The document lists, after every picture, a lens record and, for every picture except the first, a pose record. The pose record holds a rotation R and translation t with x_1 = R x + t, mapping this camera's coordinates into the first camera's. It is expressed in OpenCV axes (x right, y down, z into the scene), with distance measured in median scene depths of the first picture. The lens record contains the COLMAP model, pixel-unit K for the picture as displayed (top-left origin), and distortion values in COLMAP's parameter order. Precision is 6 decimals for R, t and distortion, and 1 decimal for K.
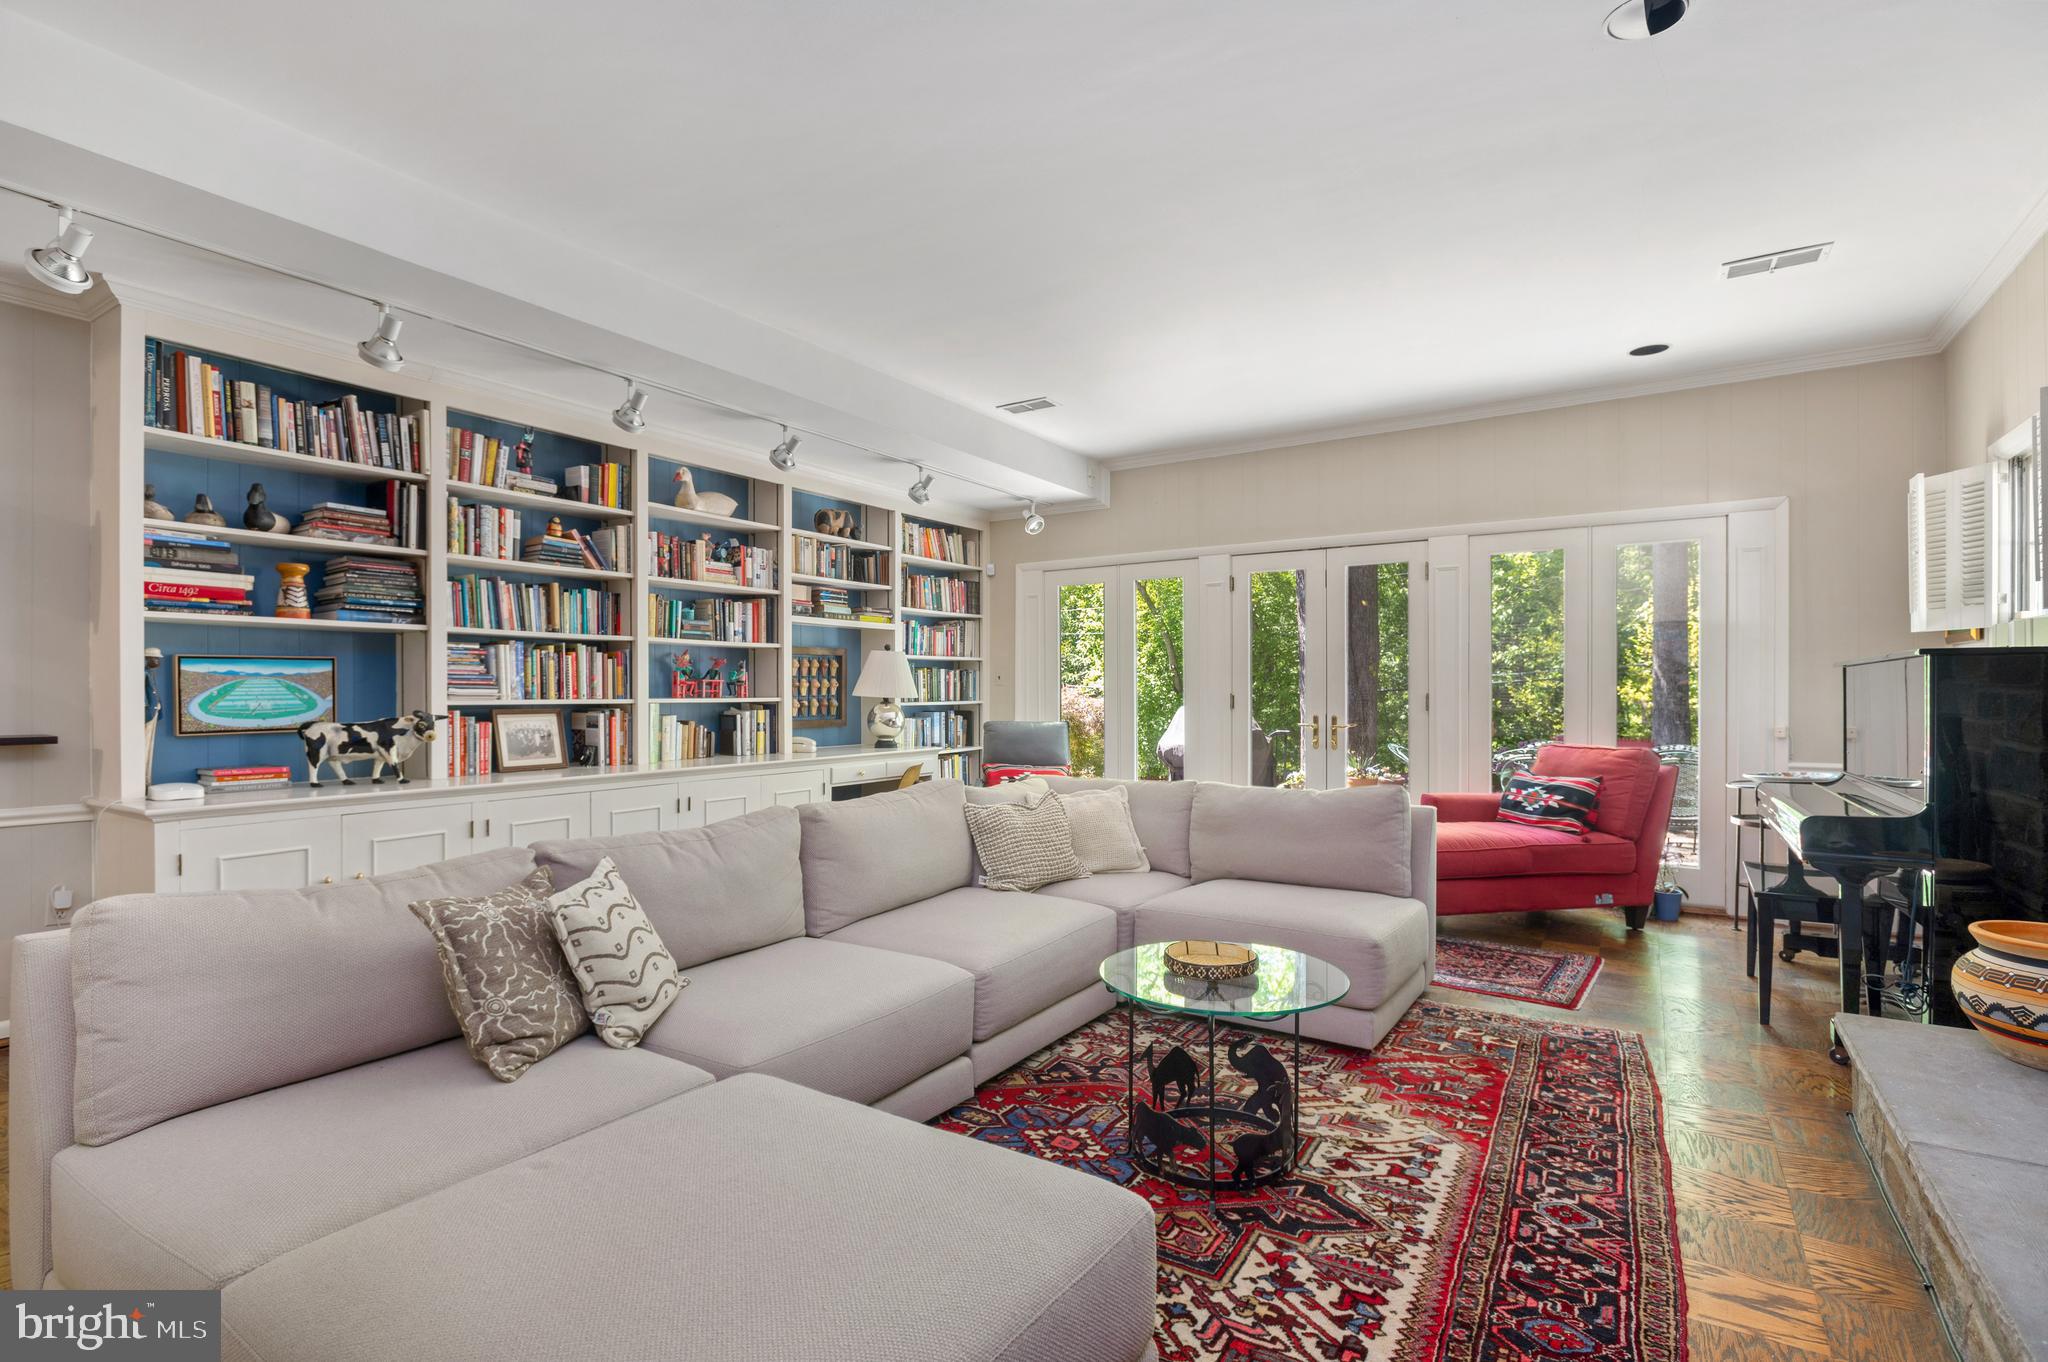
lens RADIAL K [[989.3, 0, 1031.1], [0, 989.3, 685.0], [0, 0, 1]] dist [0.010731, 0.001151]
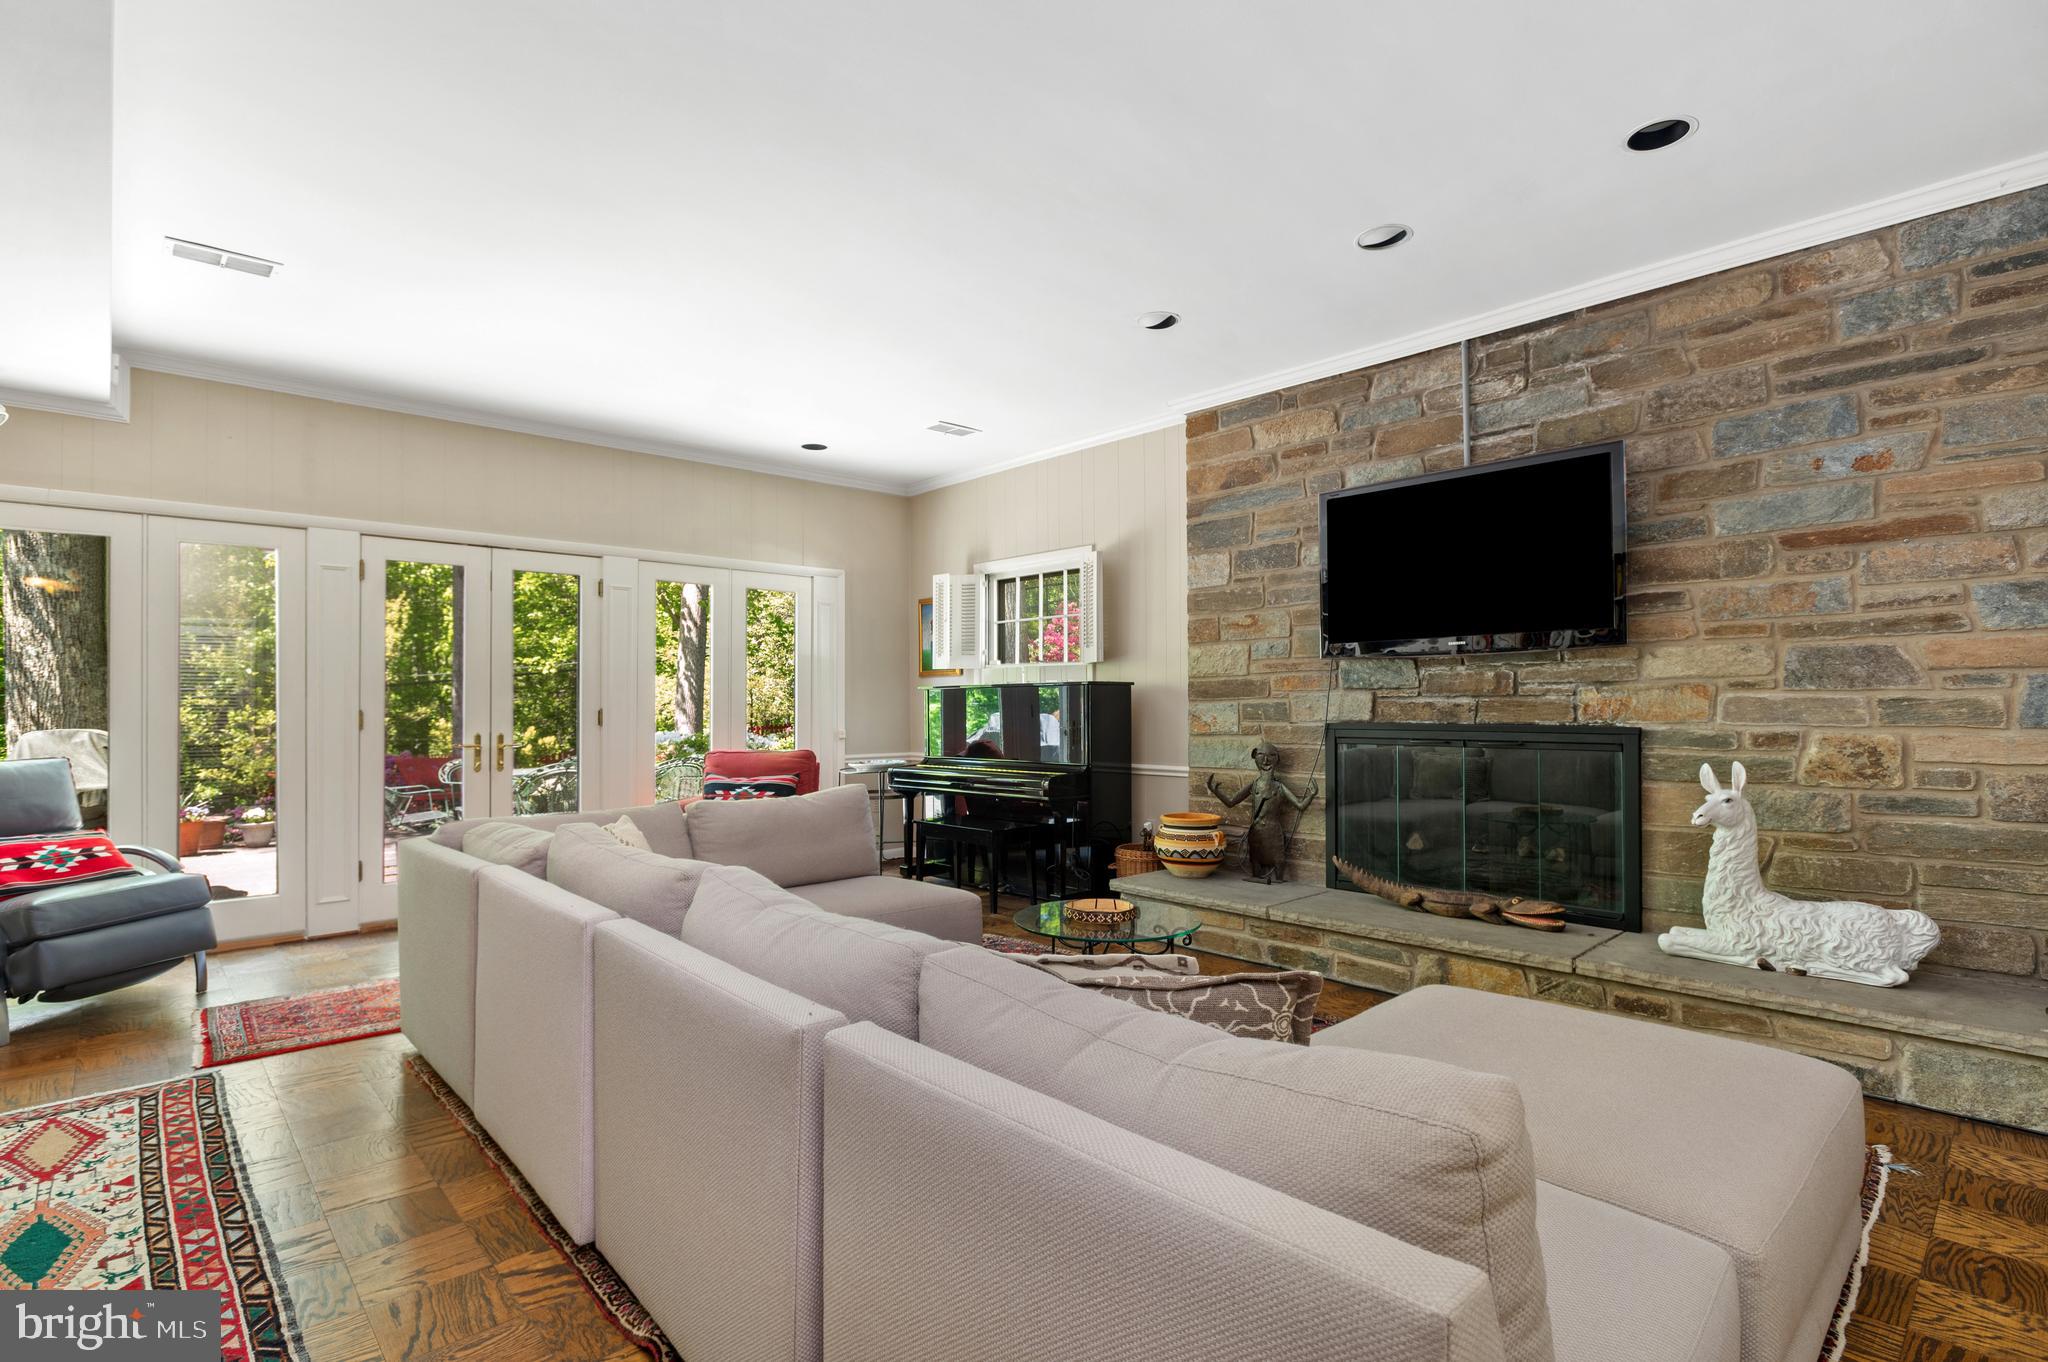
lens RADIAL K [[989.3, 0, 1031.3], [0, 989.3, 691.1], [0, 0, 1]] dist [0.010731, 0.001151]
pose [[0.251681, 0.015634, 0.967684, -0.490155], [0.000517, 0.999867, -0.016288, 0.007703], [-0.967810, 0.004599, 0.251639, 0.333802]]
